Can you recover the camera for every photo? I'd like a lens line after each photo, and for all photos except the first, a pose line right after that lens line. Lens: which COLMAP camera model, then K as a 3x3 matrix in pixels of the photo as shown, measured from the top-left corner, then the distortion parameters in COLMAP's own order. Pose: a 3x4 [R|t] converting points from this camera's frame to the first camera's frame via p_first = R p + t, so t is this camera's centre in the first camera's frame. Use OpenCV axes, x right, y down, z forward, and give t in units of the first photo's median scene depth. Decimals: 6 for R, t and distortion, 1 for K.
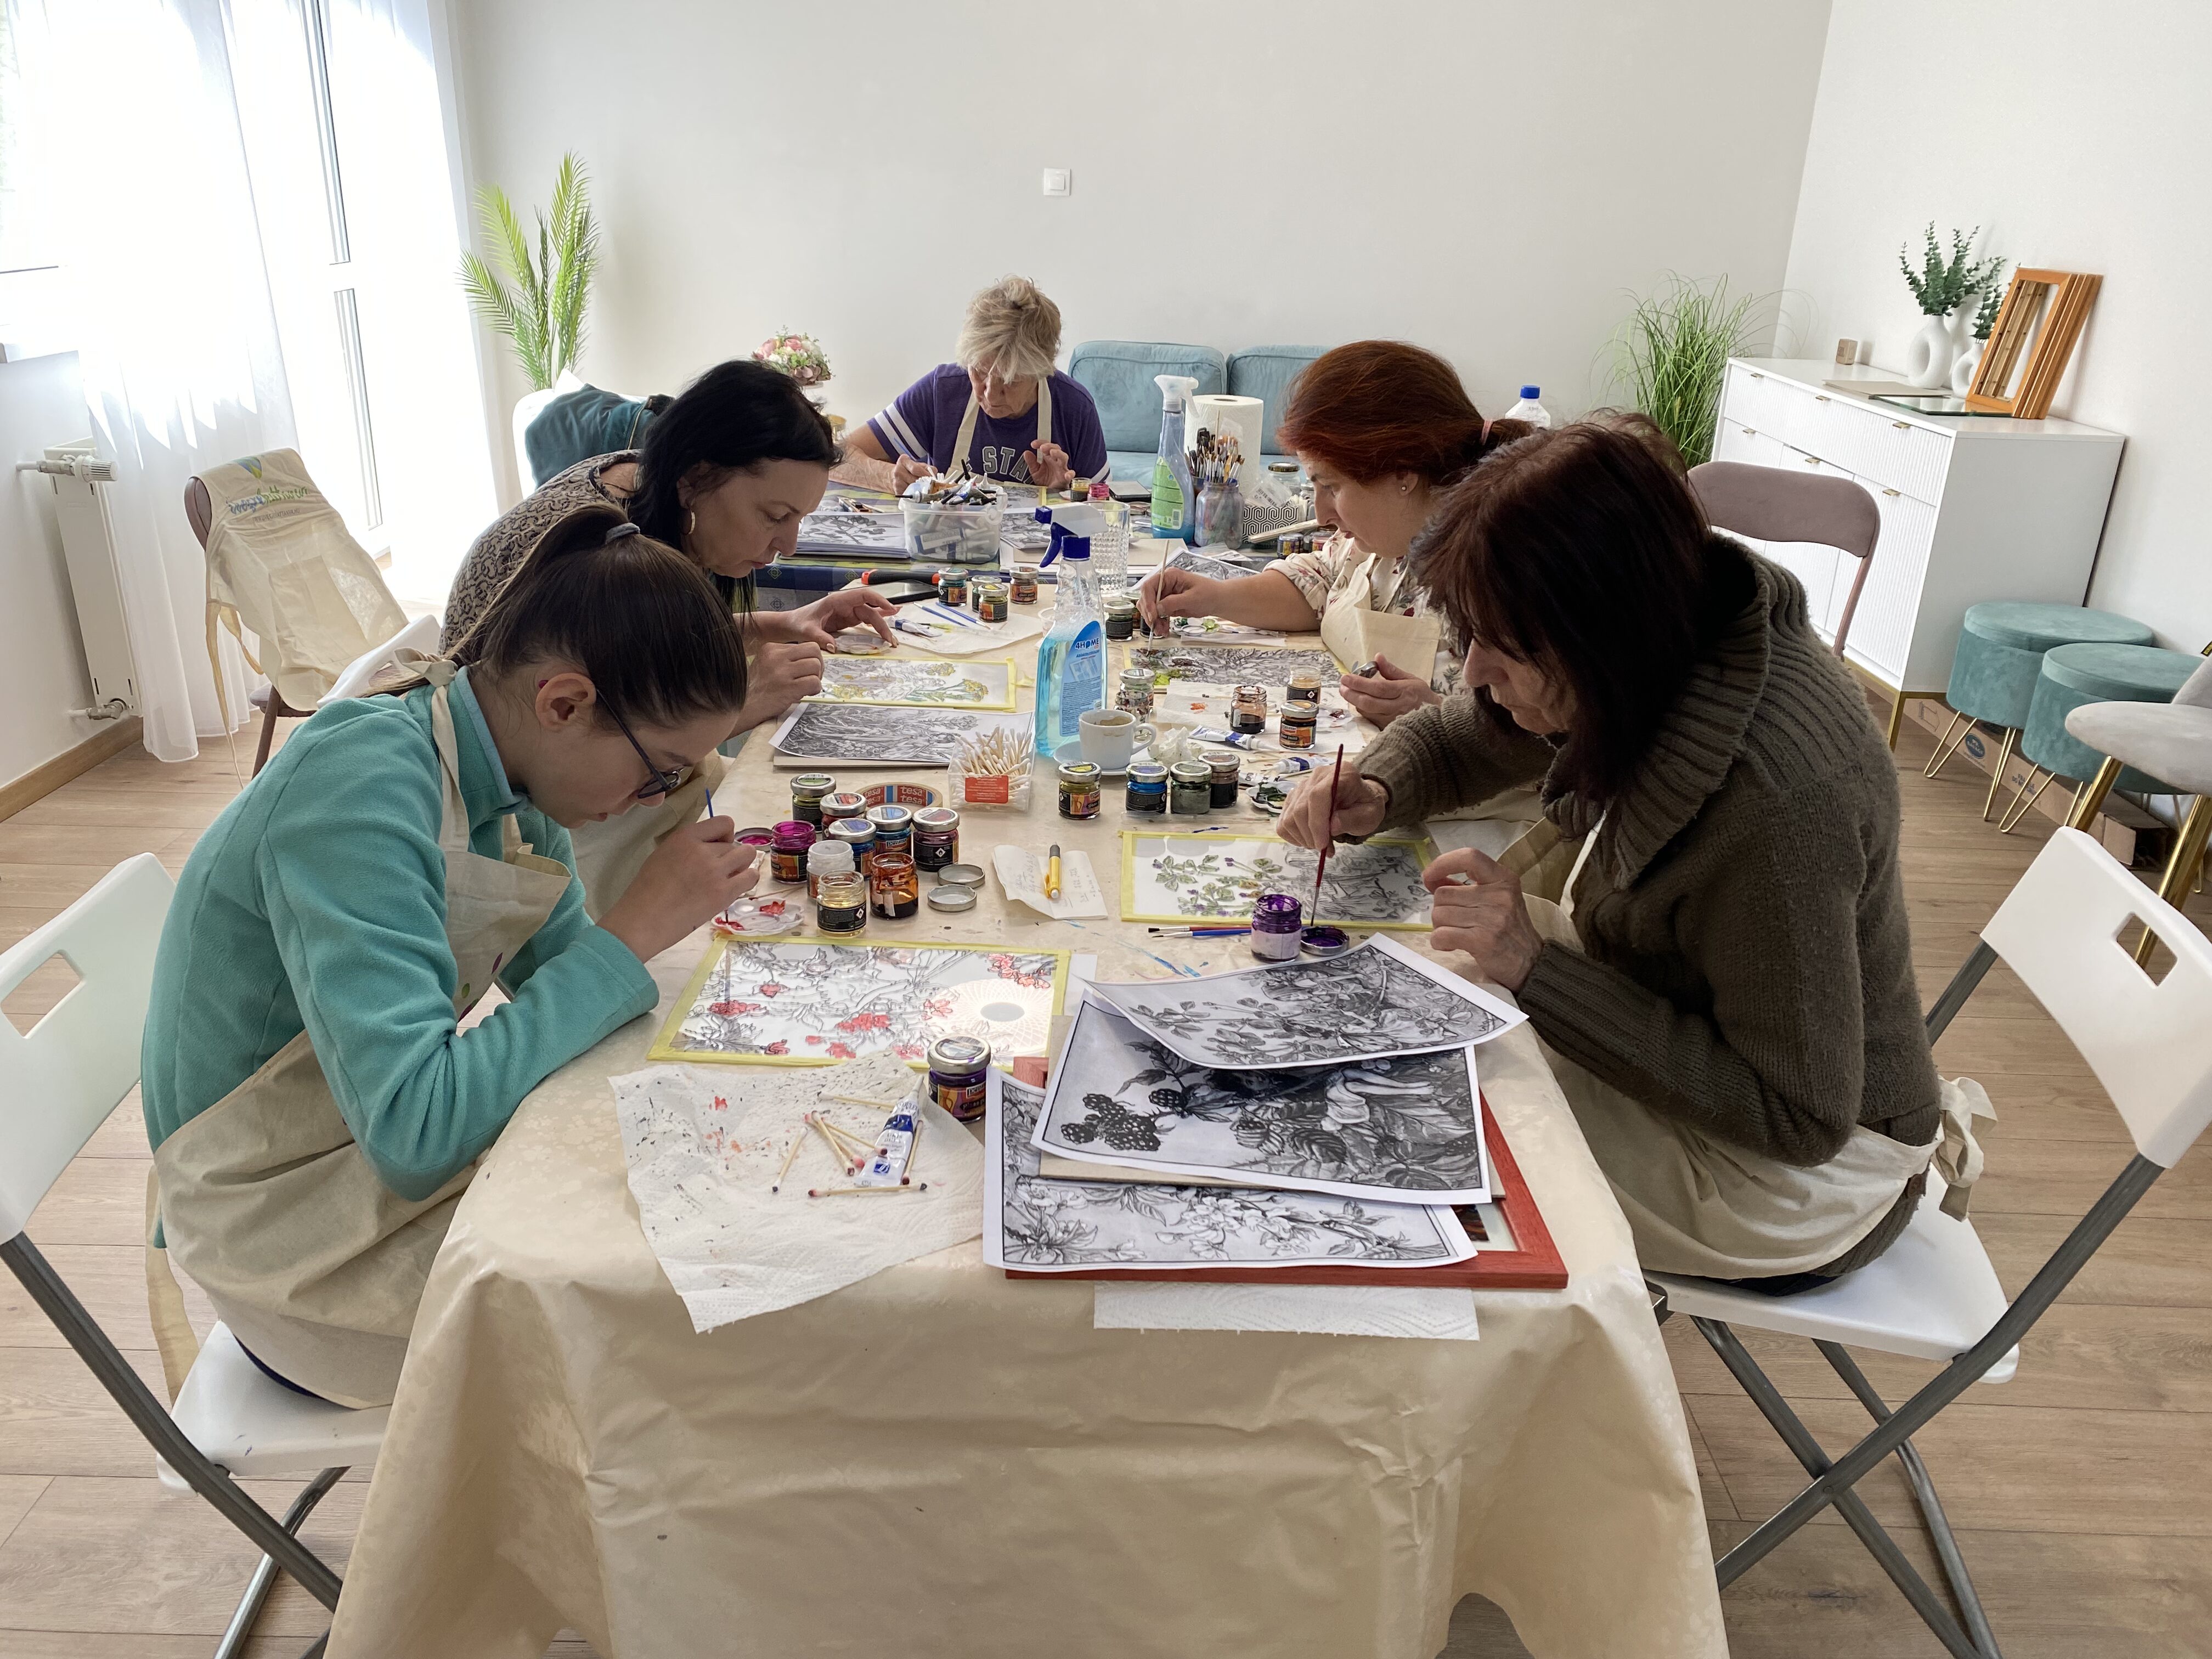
lens RADIAL K [[1685.8, 0, 1106.0], [0, 1685.8, 834.7], [0, 0, 1]] dist [-0.003289, -0.002008]
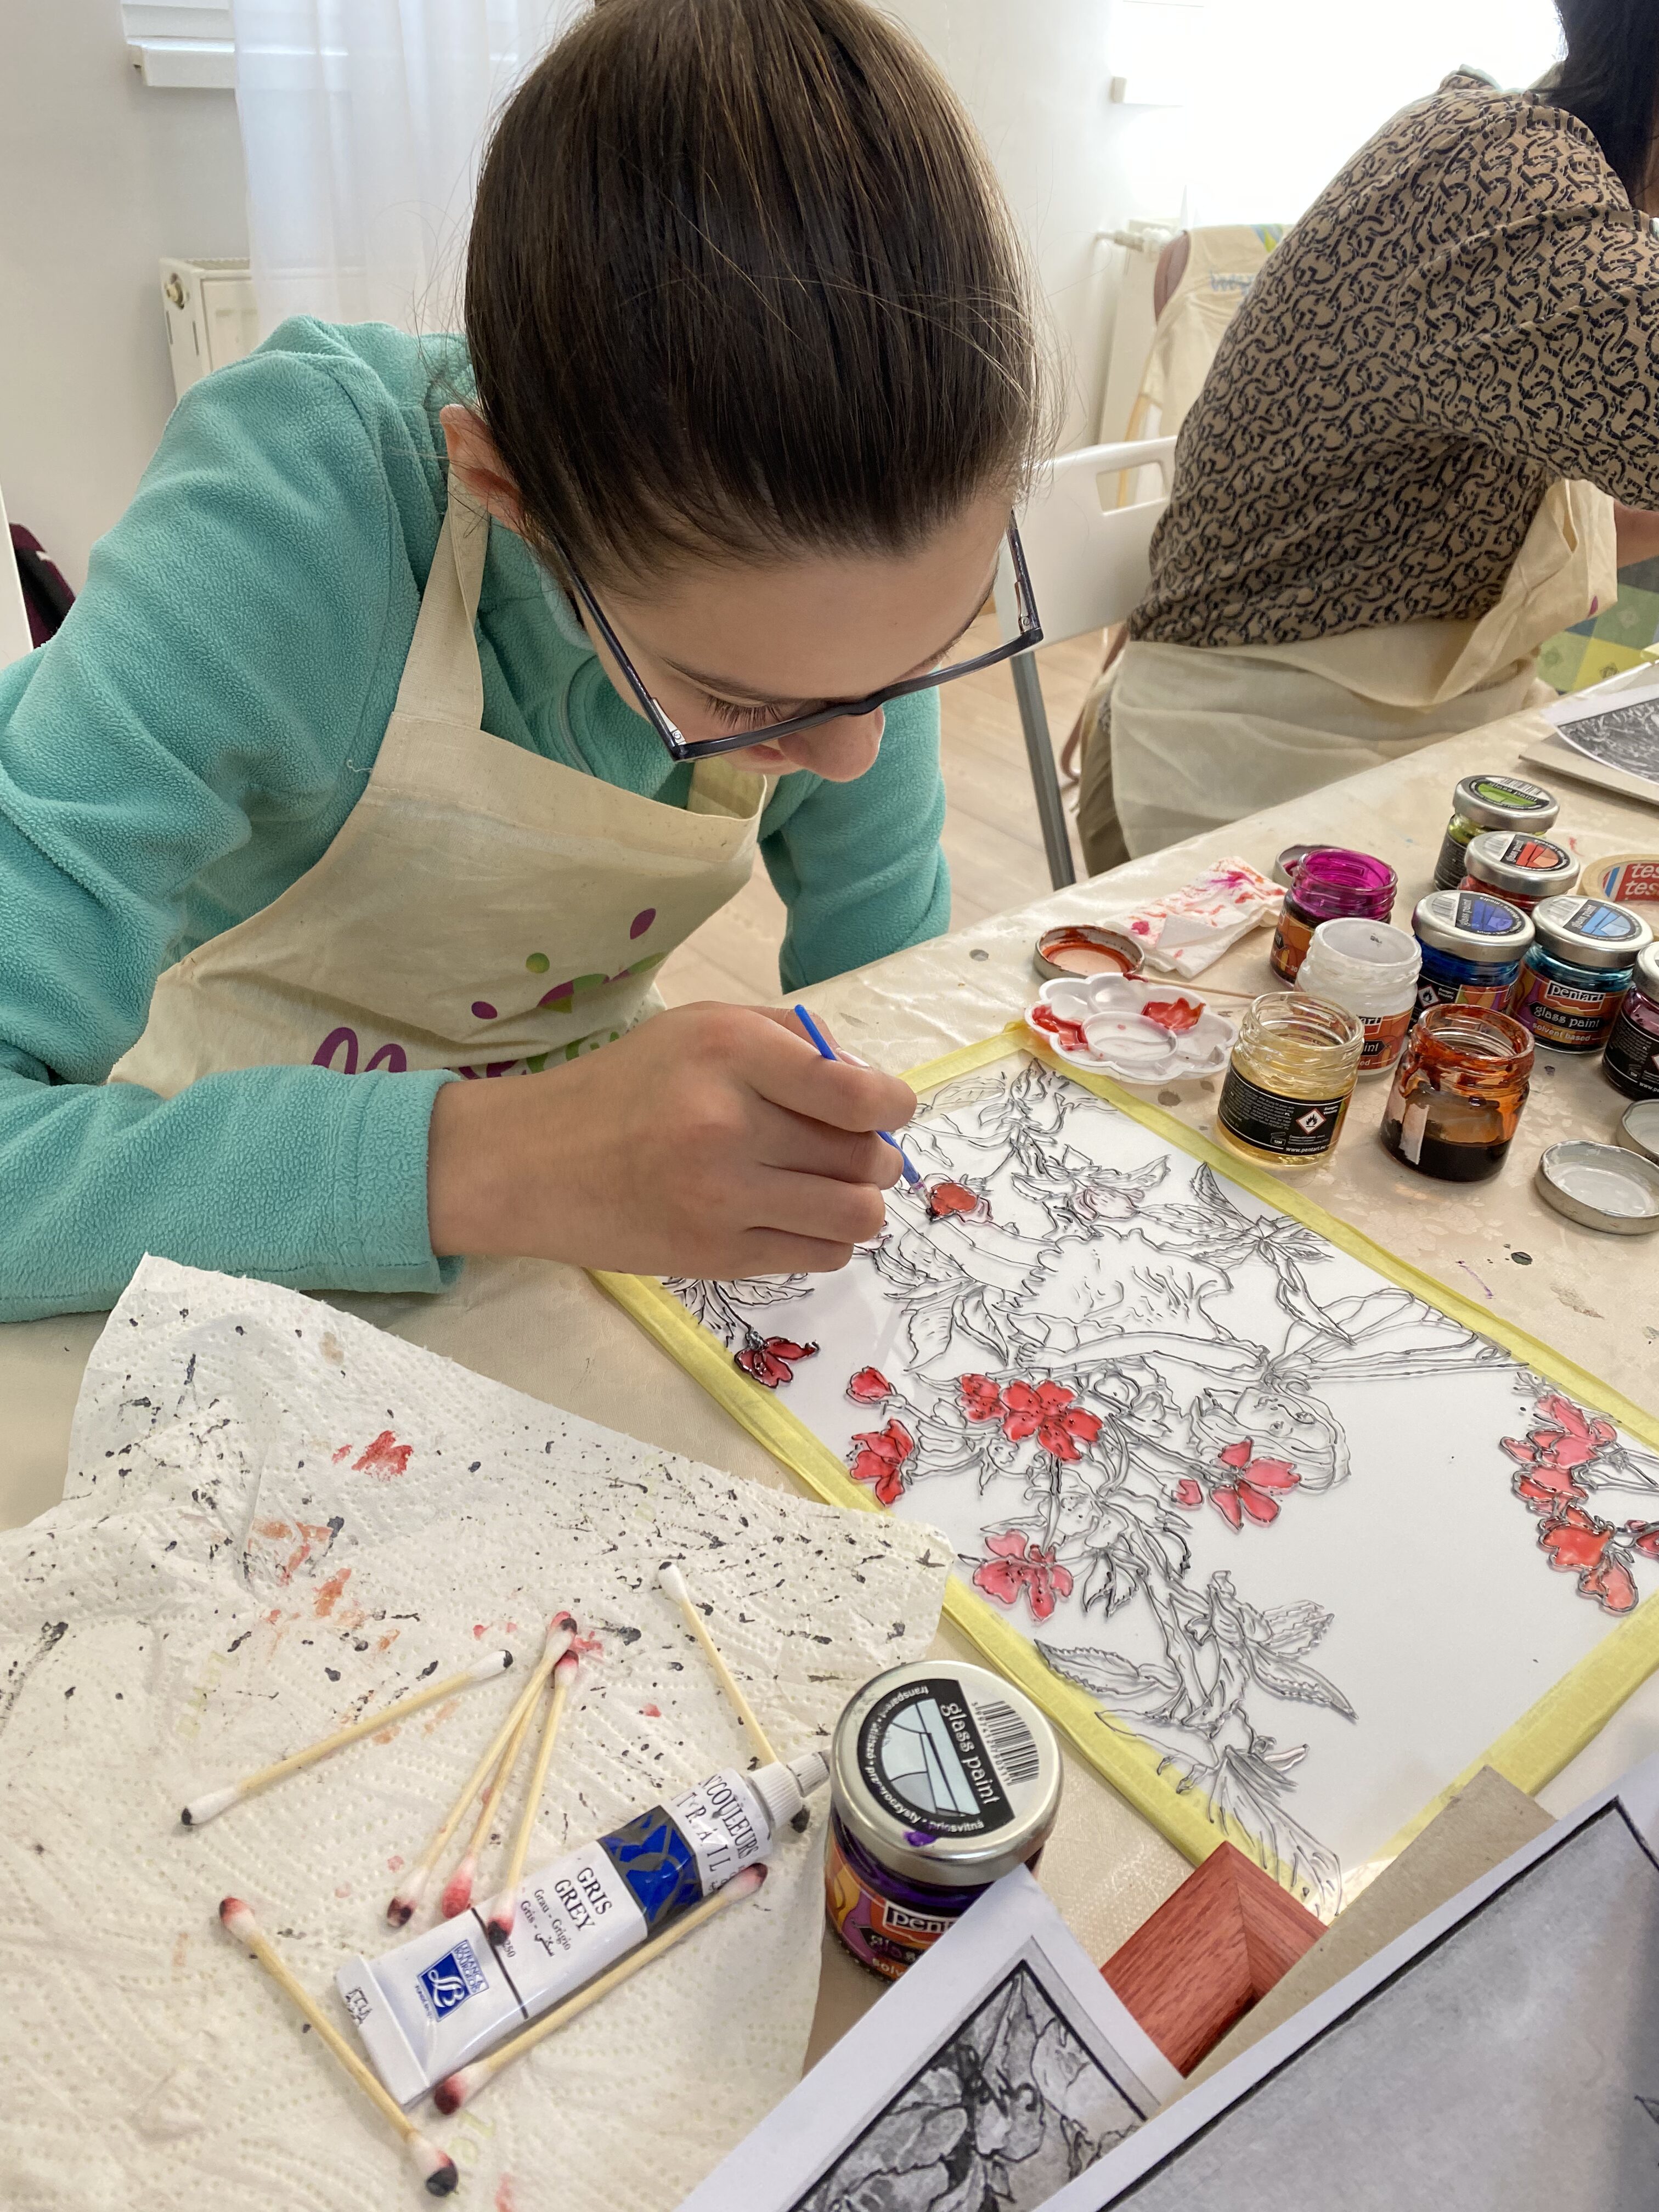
lens RADIAL K [[1685.8, 0, 830.4], [0, 1685.8, 1104.0], [0, 0, 1]] dist [-0.003289, -0.002008]
pose [[0.661524, 0.427647, -0.616039, 0.015585], [-0.316725, 0.903932, 0.287388, -0.027236], [0.679758, 0.005001, 0.733419, 0.514539]]
